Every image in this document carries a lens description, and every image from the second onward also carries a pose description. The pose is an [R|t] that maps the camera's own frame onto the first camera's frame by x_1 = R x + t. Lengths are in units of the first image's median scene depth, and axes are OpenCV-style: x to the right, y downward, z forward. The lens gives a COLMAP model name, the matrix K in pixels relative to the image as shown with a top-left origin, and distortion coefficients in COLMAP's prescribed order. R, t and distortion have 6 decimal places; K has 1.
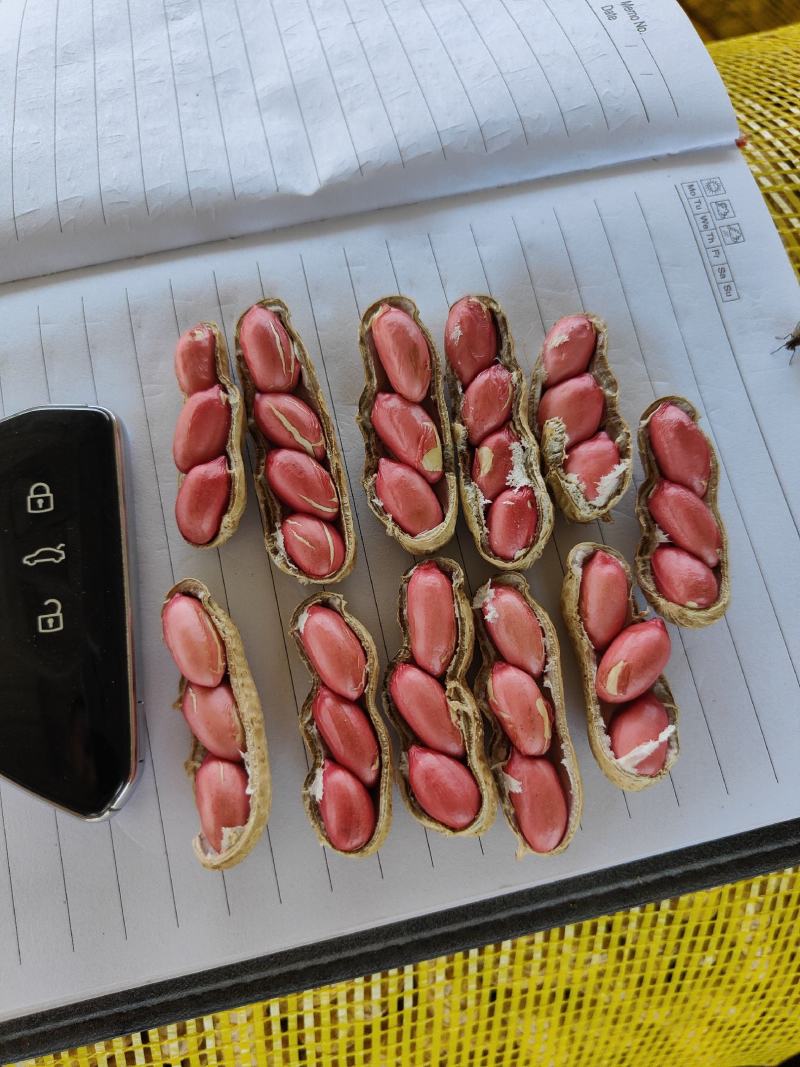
lens RADIAL K [[776.6, 0, 385.0], [0, 776.6, 532.9], [0, 0, 1]] dist [-0.020733, 0.002822]
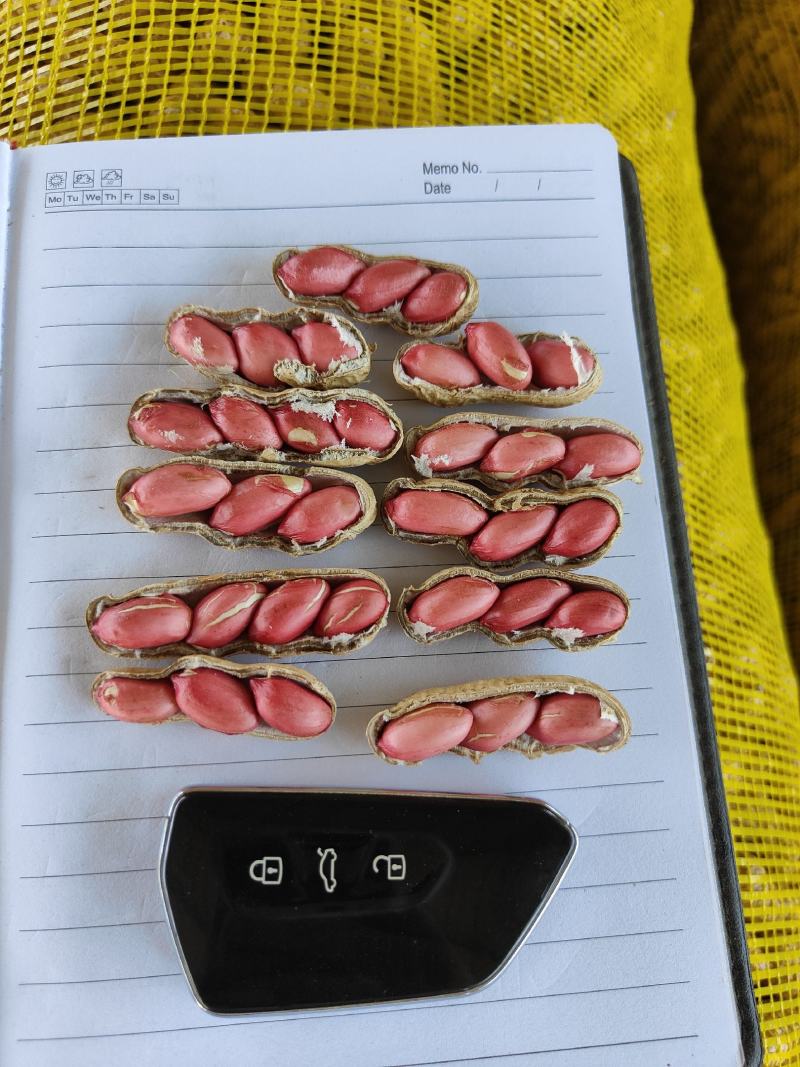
lens RADIAL K [[768.0, 0, 397.8], [0, 768.0, 533.0], [0, 0, 1]] dist [-0.012330, -0.001358]
pose [[0.159277, -0.965601, 0.205536, -0.200963], [0.948397, 0.207479, 0.239783, -0.199919], [-0.274180, 0.156738, 0.948820, -0.022173]]
